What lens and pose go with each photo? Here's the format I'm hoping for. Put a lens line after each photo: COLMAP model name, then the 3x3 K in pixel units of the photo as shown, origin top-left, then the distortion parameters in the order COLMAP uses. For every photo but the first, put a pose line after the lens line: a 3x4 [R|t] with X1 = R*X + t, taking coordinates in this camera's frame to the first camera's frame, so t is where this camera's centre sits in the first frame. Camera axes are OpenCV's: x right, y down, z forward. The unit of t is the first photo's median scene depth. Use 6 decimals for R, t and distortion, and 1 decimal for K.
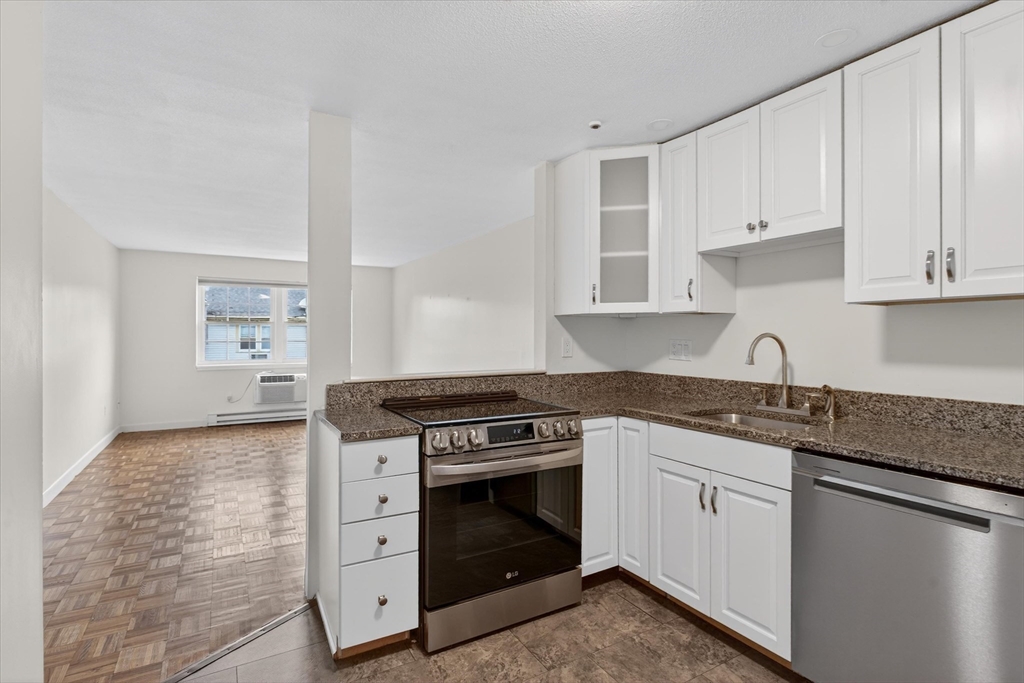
lens RADIAL K [[501.9, 0, 504.2], [0, 501.9, 333.8], [0, 0, 1]] dist [-0.019049, 0.004505]
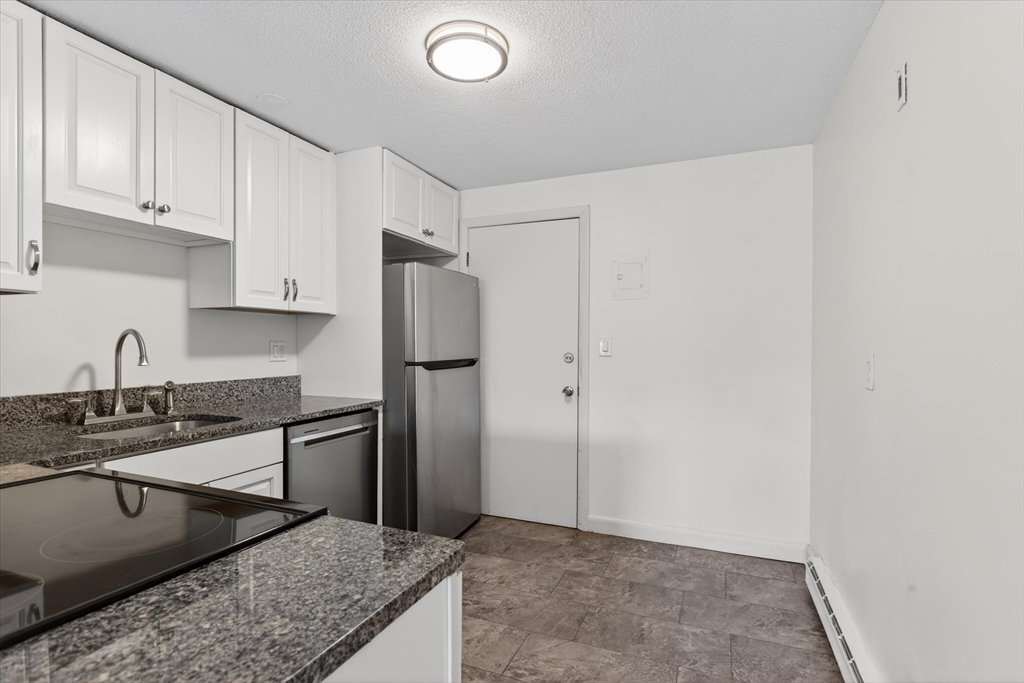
lens RADIAL K [[501.9, 0, 515.0], [0, 501.9, 346.8], [0, 0, 1]] dist [-0.019049, 0.004505]
pose [[-0.622735, -0.009986, 0.782369, -0.641823], [-0.007766, 0.999948, 0.006581, 0.020774], [-0.782394, -0.001978, -0.622780, 1.163456]]
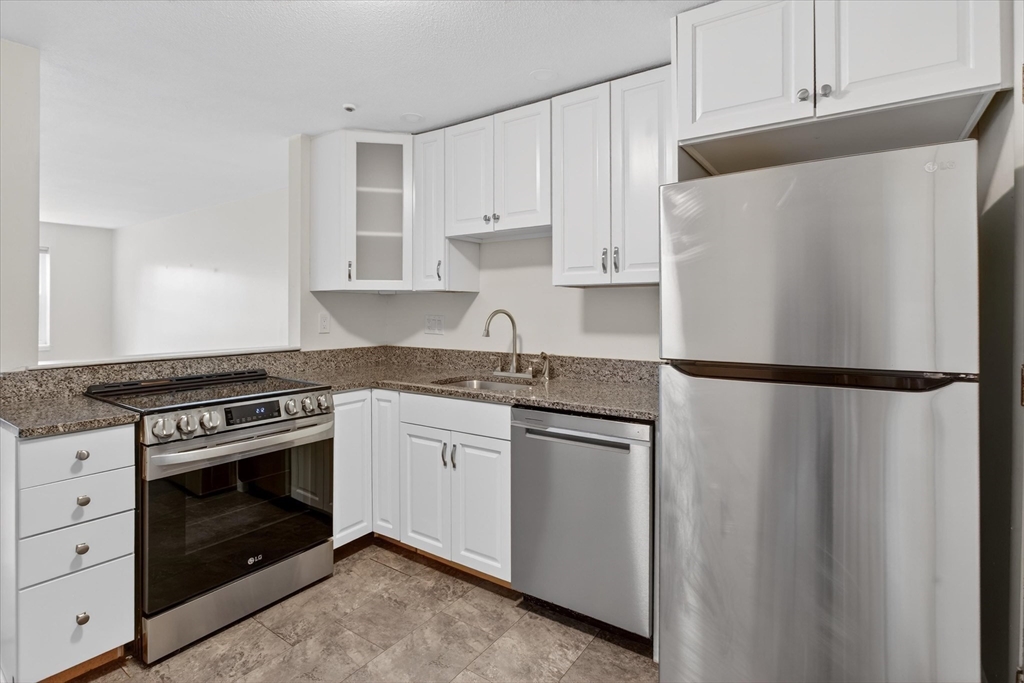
lens RADIAL K [[501.9, 0, 517.1], [0, 501.9, 308.2], [0, 0, 1]] dist [-0.019049, 0.004505]
pose [[0.898077, 0.003010, 0.439828, 0.047071], [-0.002213, 0.999995, -0.002325, -0.002609], [-0.439833, 0.001115, 0.898079, -0.086714]]
